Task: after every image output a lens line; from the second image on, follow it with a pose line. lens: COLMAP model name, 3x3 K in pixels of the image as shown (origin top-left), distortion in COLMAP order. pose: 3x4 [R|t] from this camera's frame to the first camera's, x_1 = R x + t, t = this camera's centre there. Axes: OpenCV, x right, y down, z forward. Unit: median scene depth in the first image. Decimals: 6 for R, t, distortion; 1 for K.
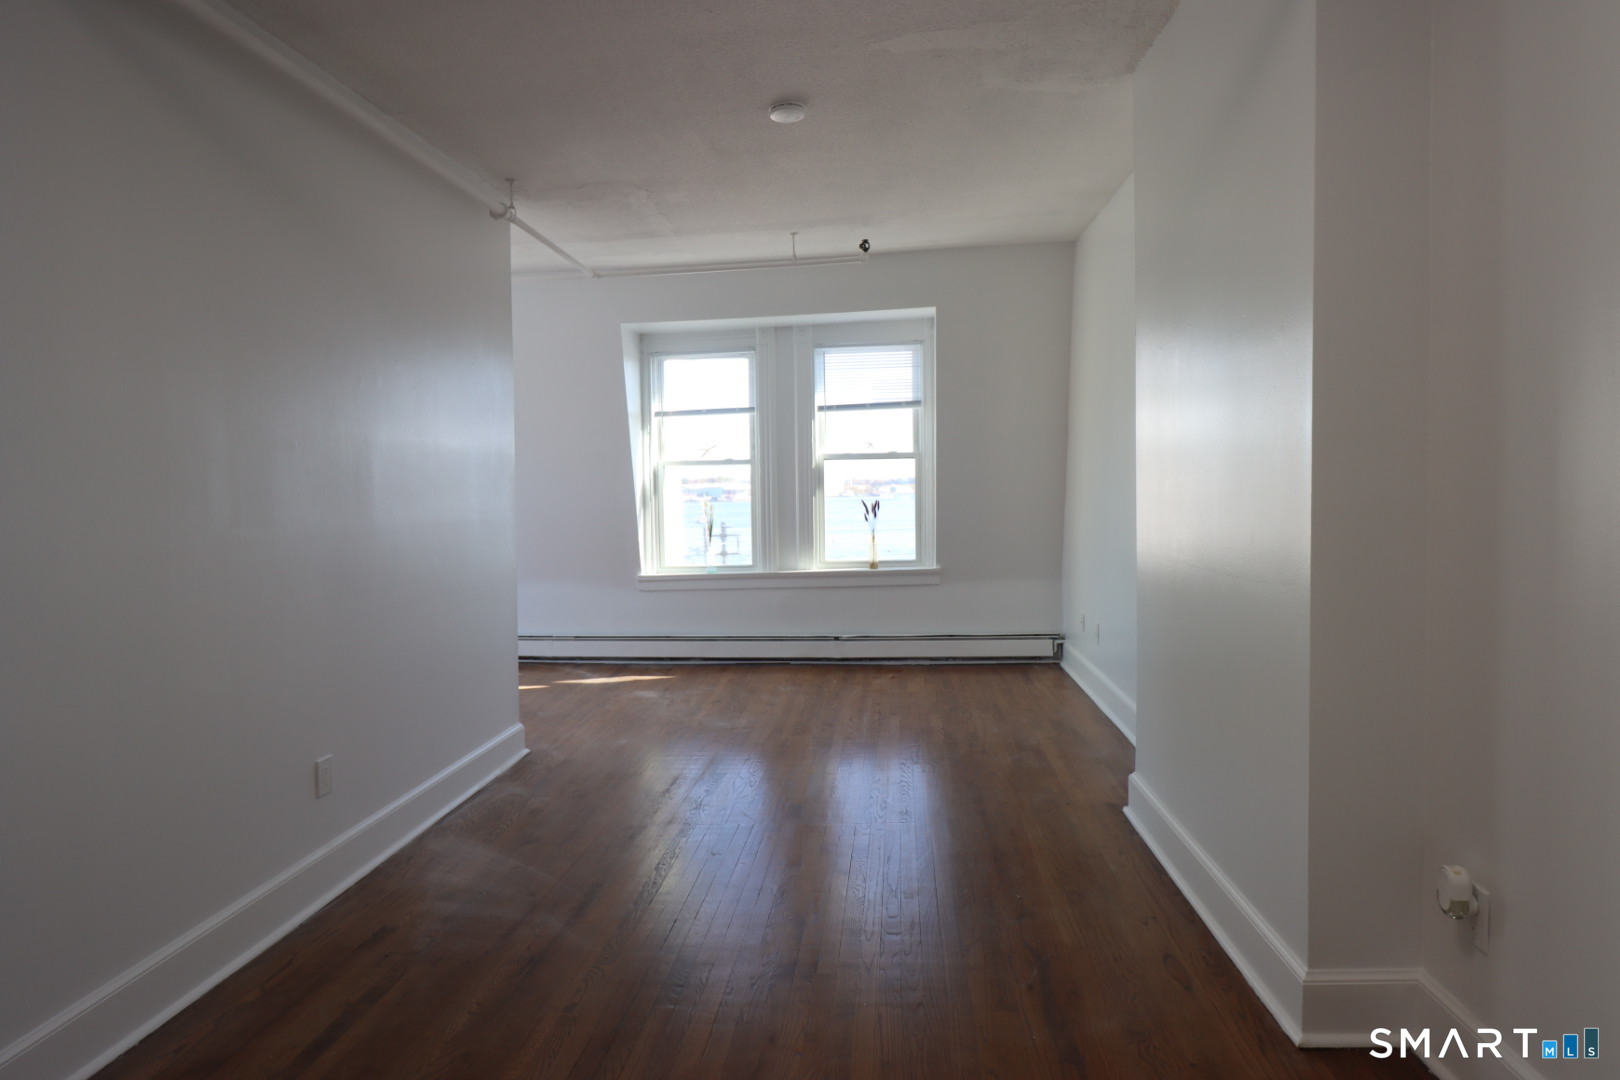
lens RADIAL K [[891.9, 0, 810.0], [0, 891.9, 540.0], [0, 0, 1]] dist [-0.006175, -0.001434]
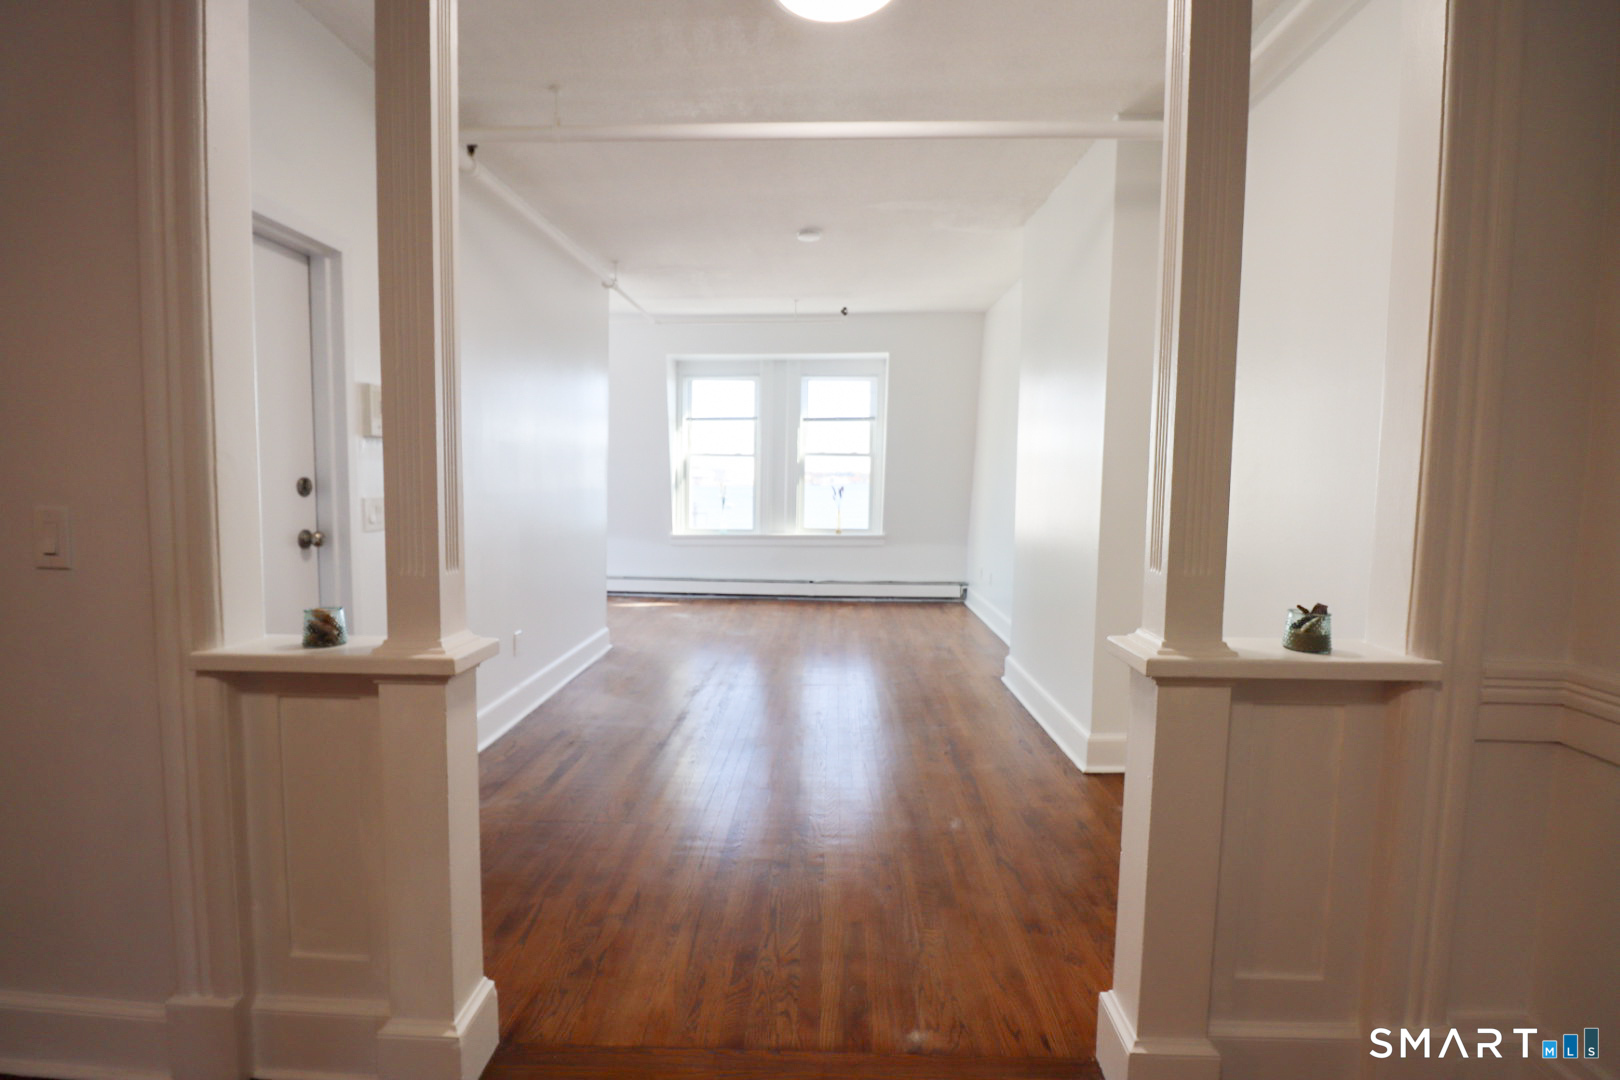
lens RADIAL K [[758.0, 0, 810.0], [0, 758.0, 540.0], [0, 0, 1]] dist [0.002383, -0.013696]
pose [[0.997026, 0.027458, 0.072004, -0.063632], [-0.029132, 0.999327, 0.022304, 0.017171], [-0.071343, -0.024336, 0.997155, -0.213418]]
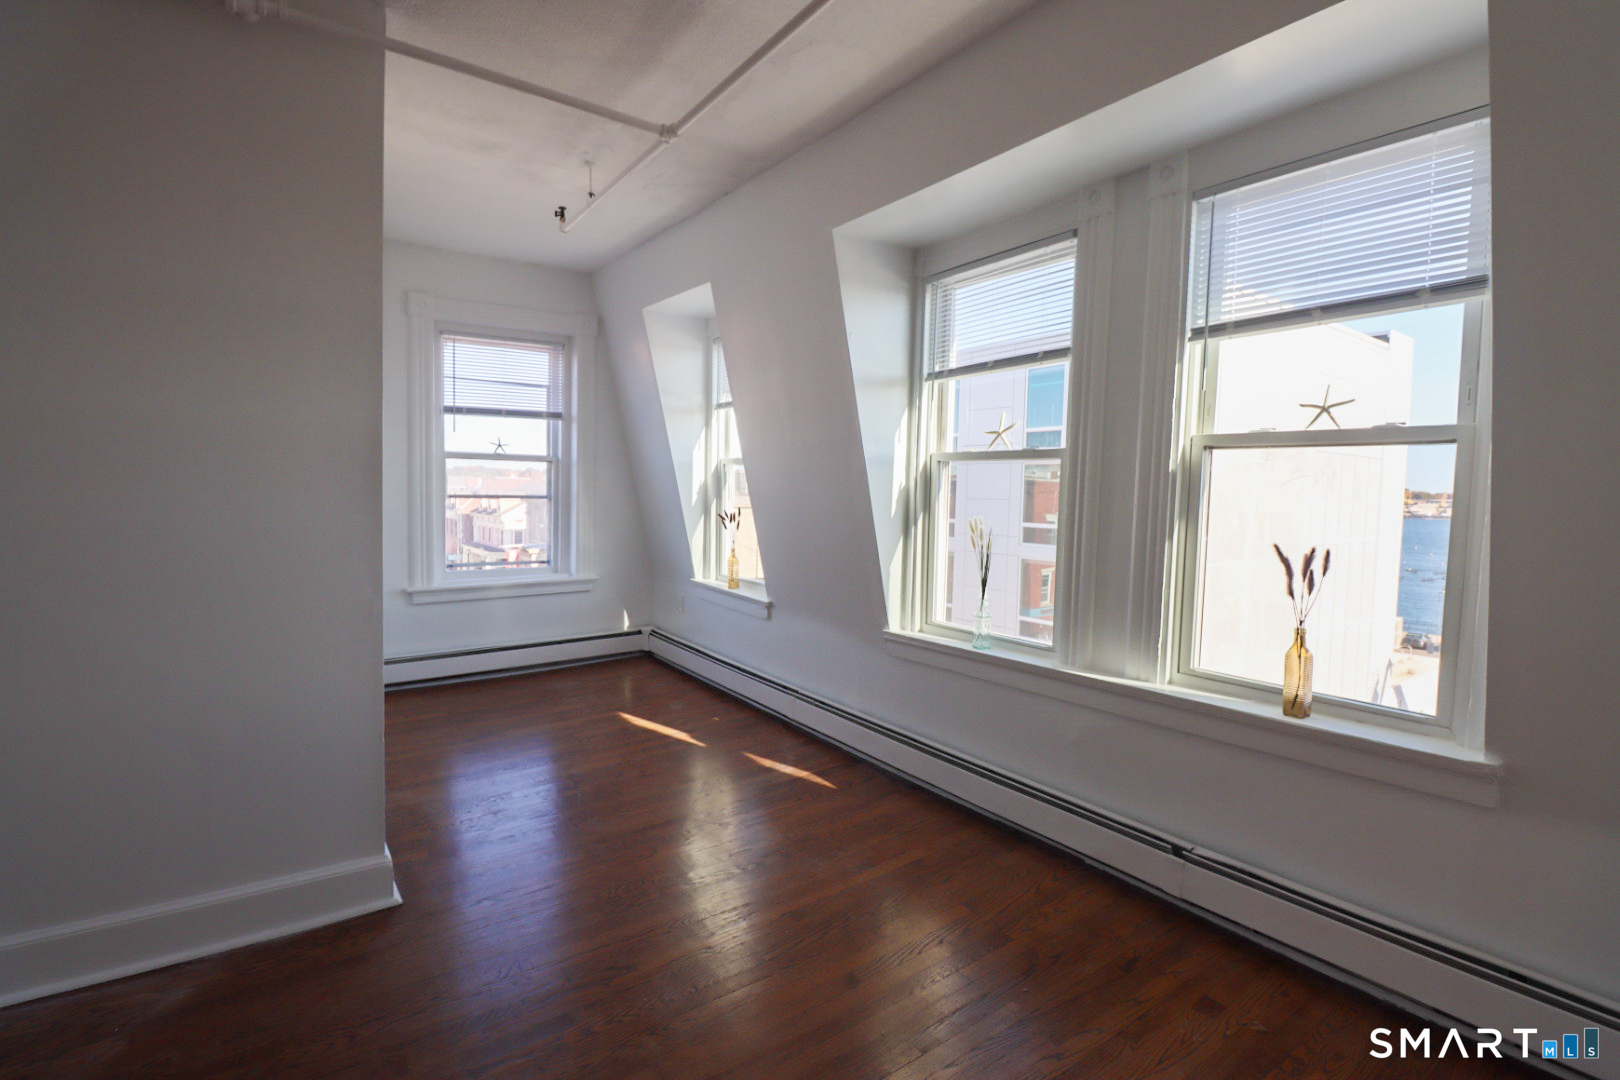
lens RADIAL K [[758.0, 0, 810.0], [0, 758.0, 540.0], [0, 0, 1]] dist [0.002383, -0.013696]
pose [[0.646965, 0.083807, -0.757901, 0.191073], [-0.076140, 0.996074, 0.045149, -0.049114], [0.758709, 0.028497, 0.650806, 0.637787]]
